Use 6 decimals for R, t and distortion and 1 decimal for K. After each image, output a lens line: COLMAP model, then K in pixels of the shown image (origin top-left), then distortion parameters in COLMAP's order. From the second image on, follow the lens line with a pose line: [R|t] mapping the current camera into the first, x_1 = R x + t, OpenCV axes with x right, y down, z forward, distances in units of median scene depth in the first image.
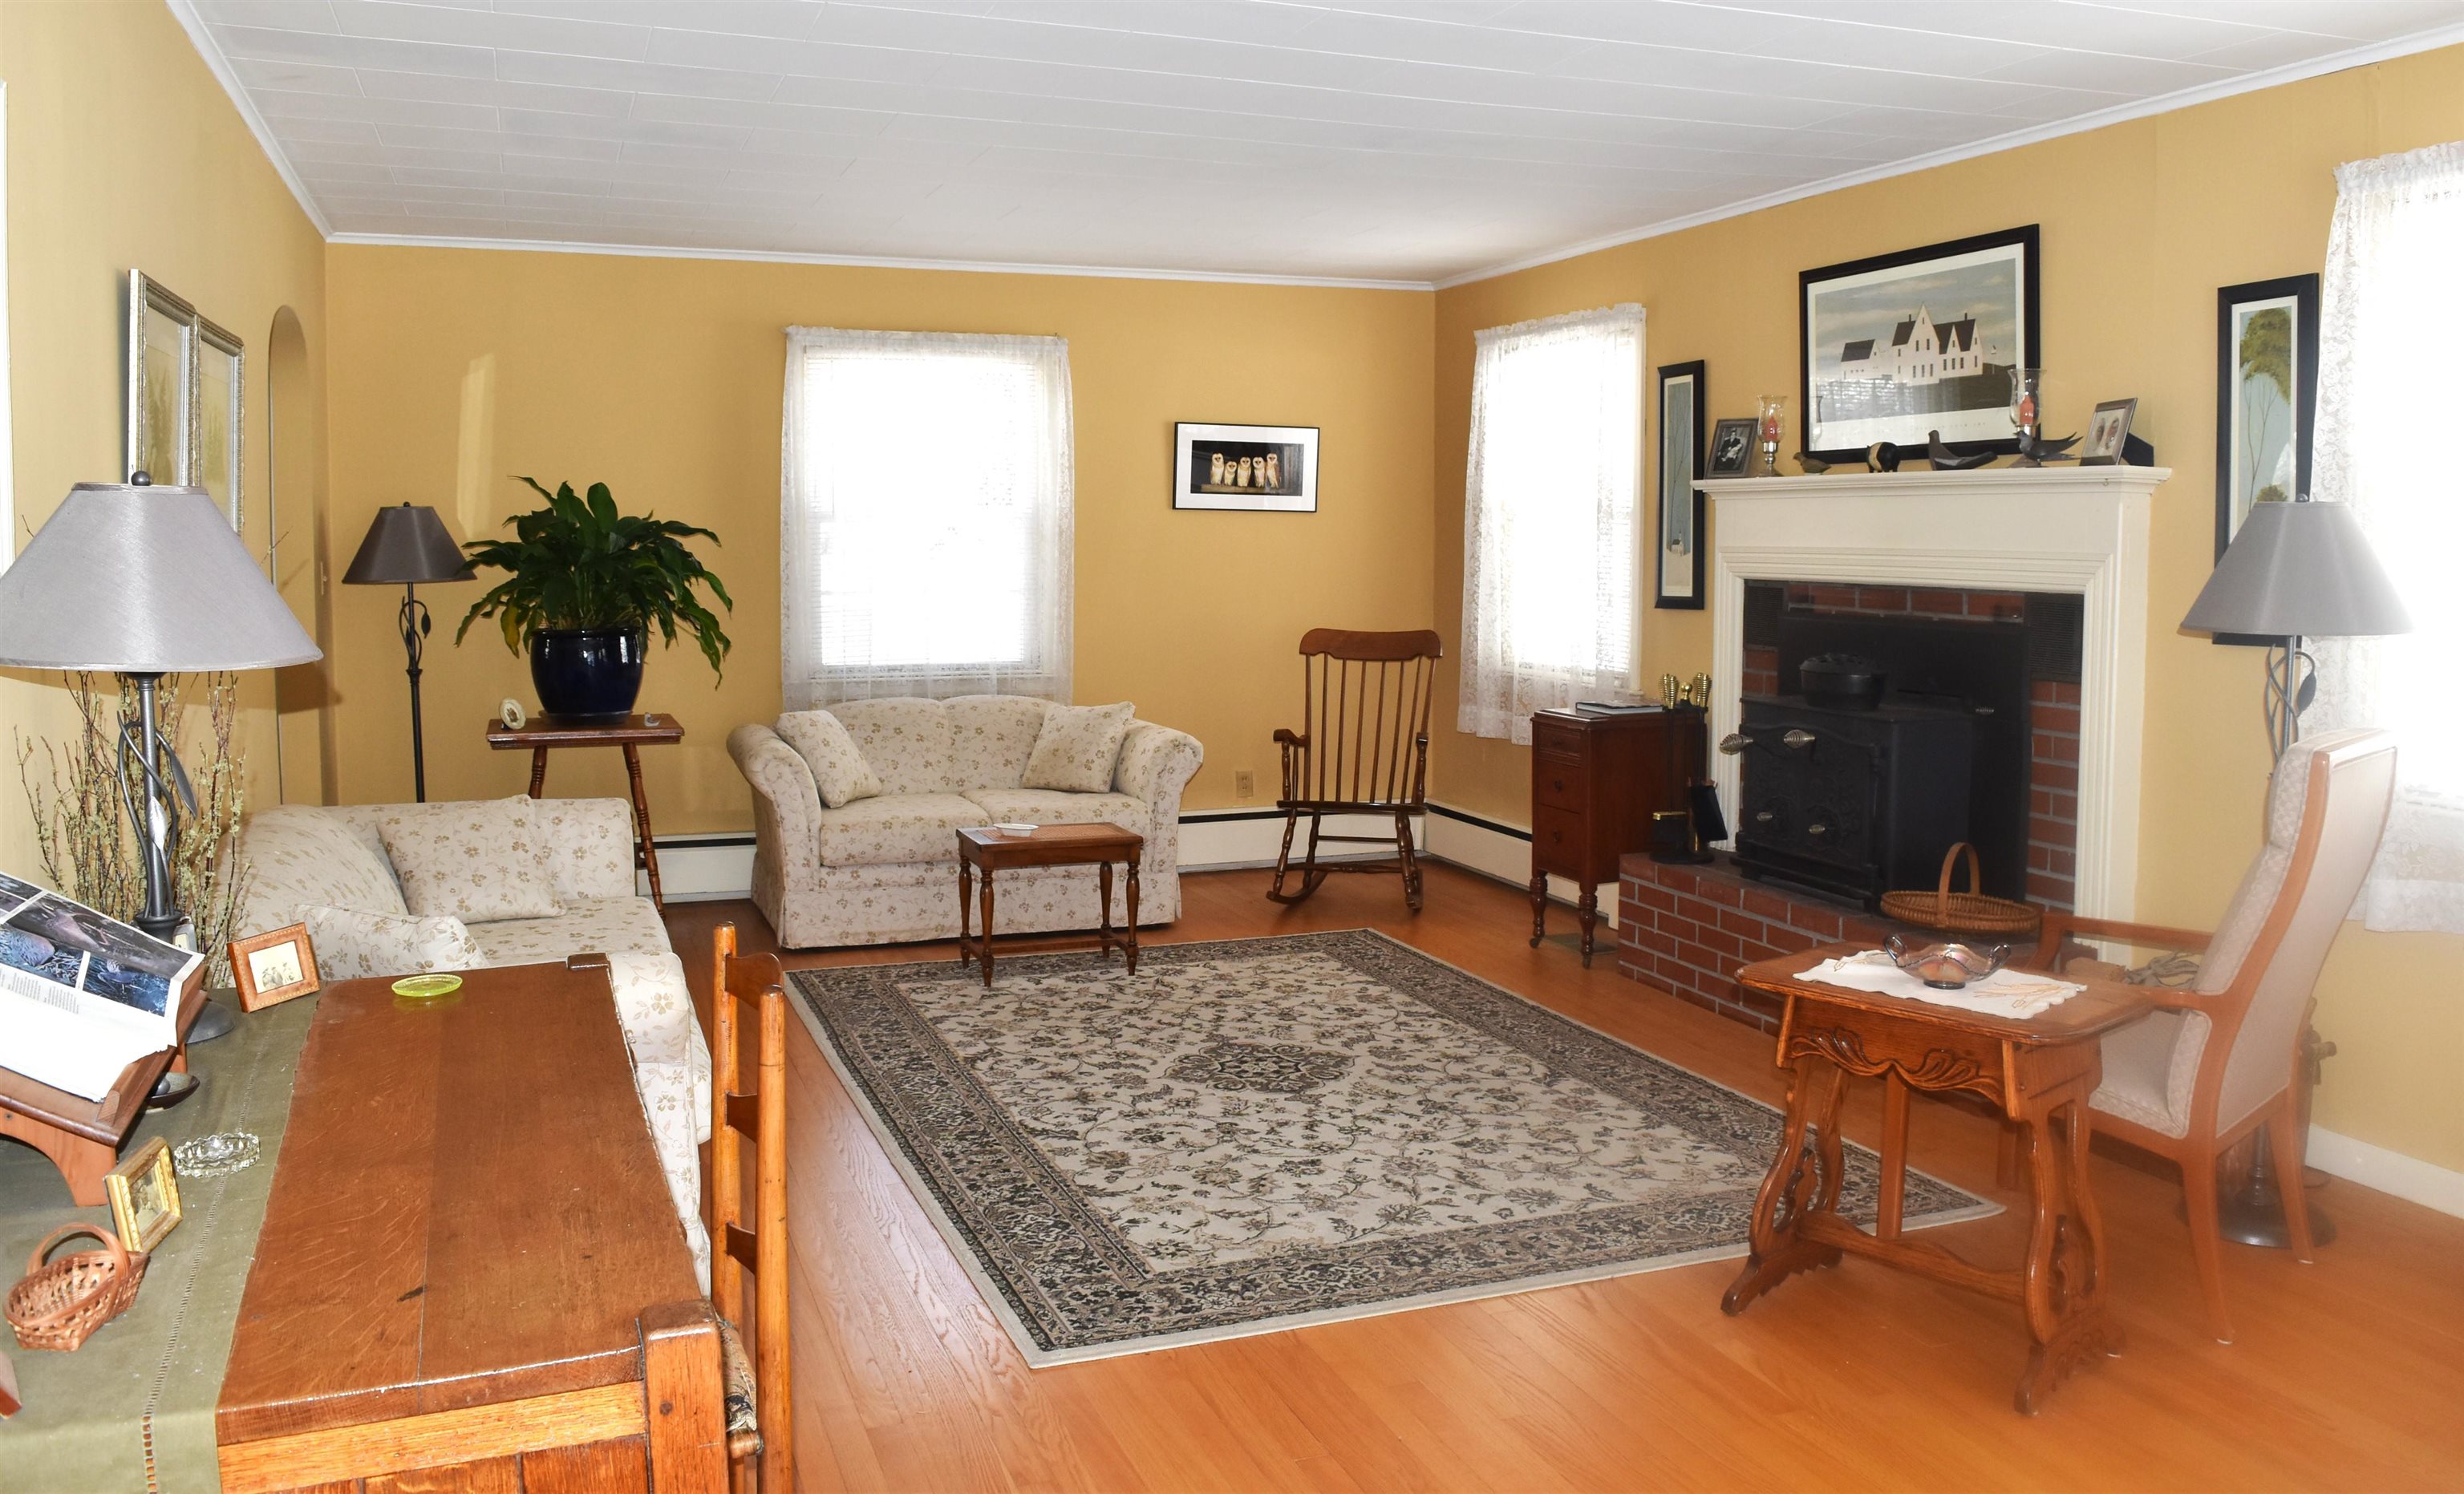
lens RADIAL K [[1927.5, 0, 1014.5], [0, 1927.5, 742.6], [0, 0, 1]] dist [-0.067085, -0.008648]
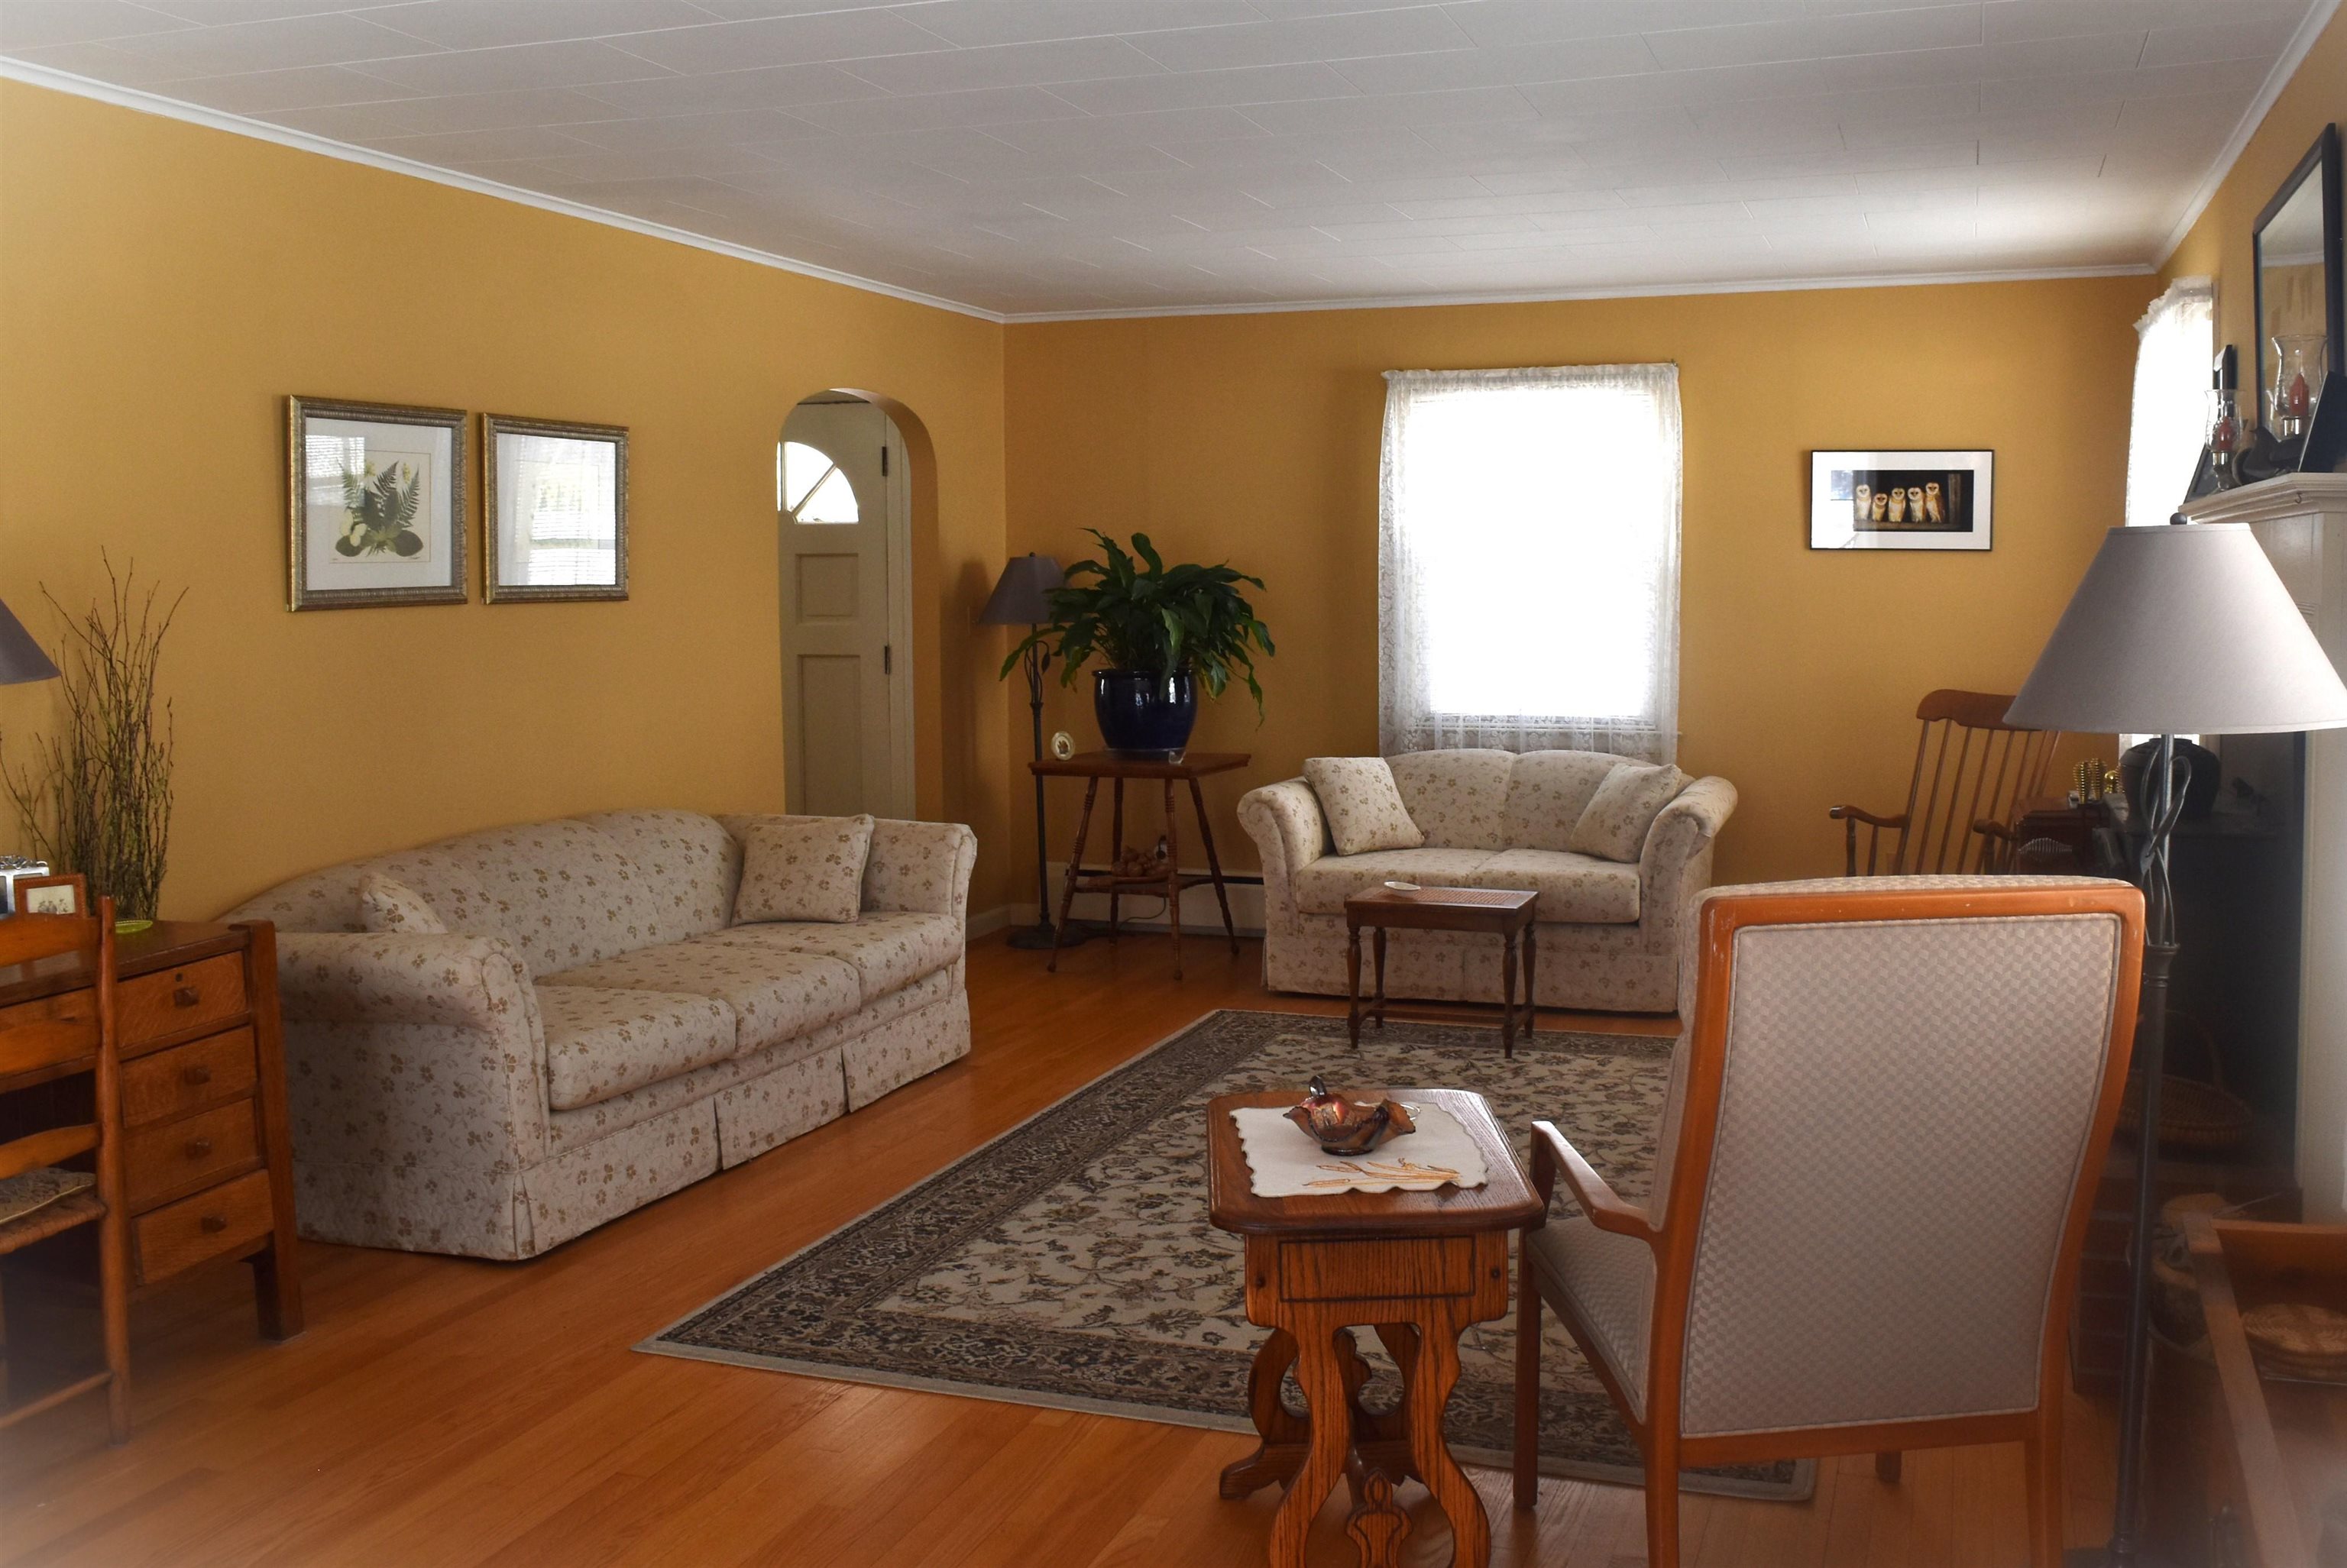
lens RADIAL K [[1932.8, 0, 1173.5], [0, 1932.8, 784.0], [0, 0, 1]] dist [-0.095892, 0.005213]
pose [[0.798772, 0.054804, -0.599133, 0.616696], [-0.055448, 0.998310, 0.017394, -0.022095], [0.599073, 0.019327, 0.800461, 0.213991]]
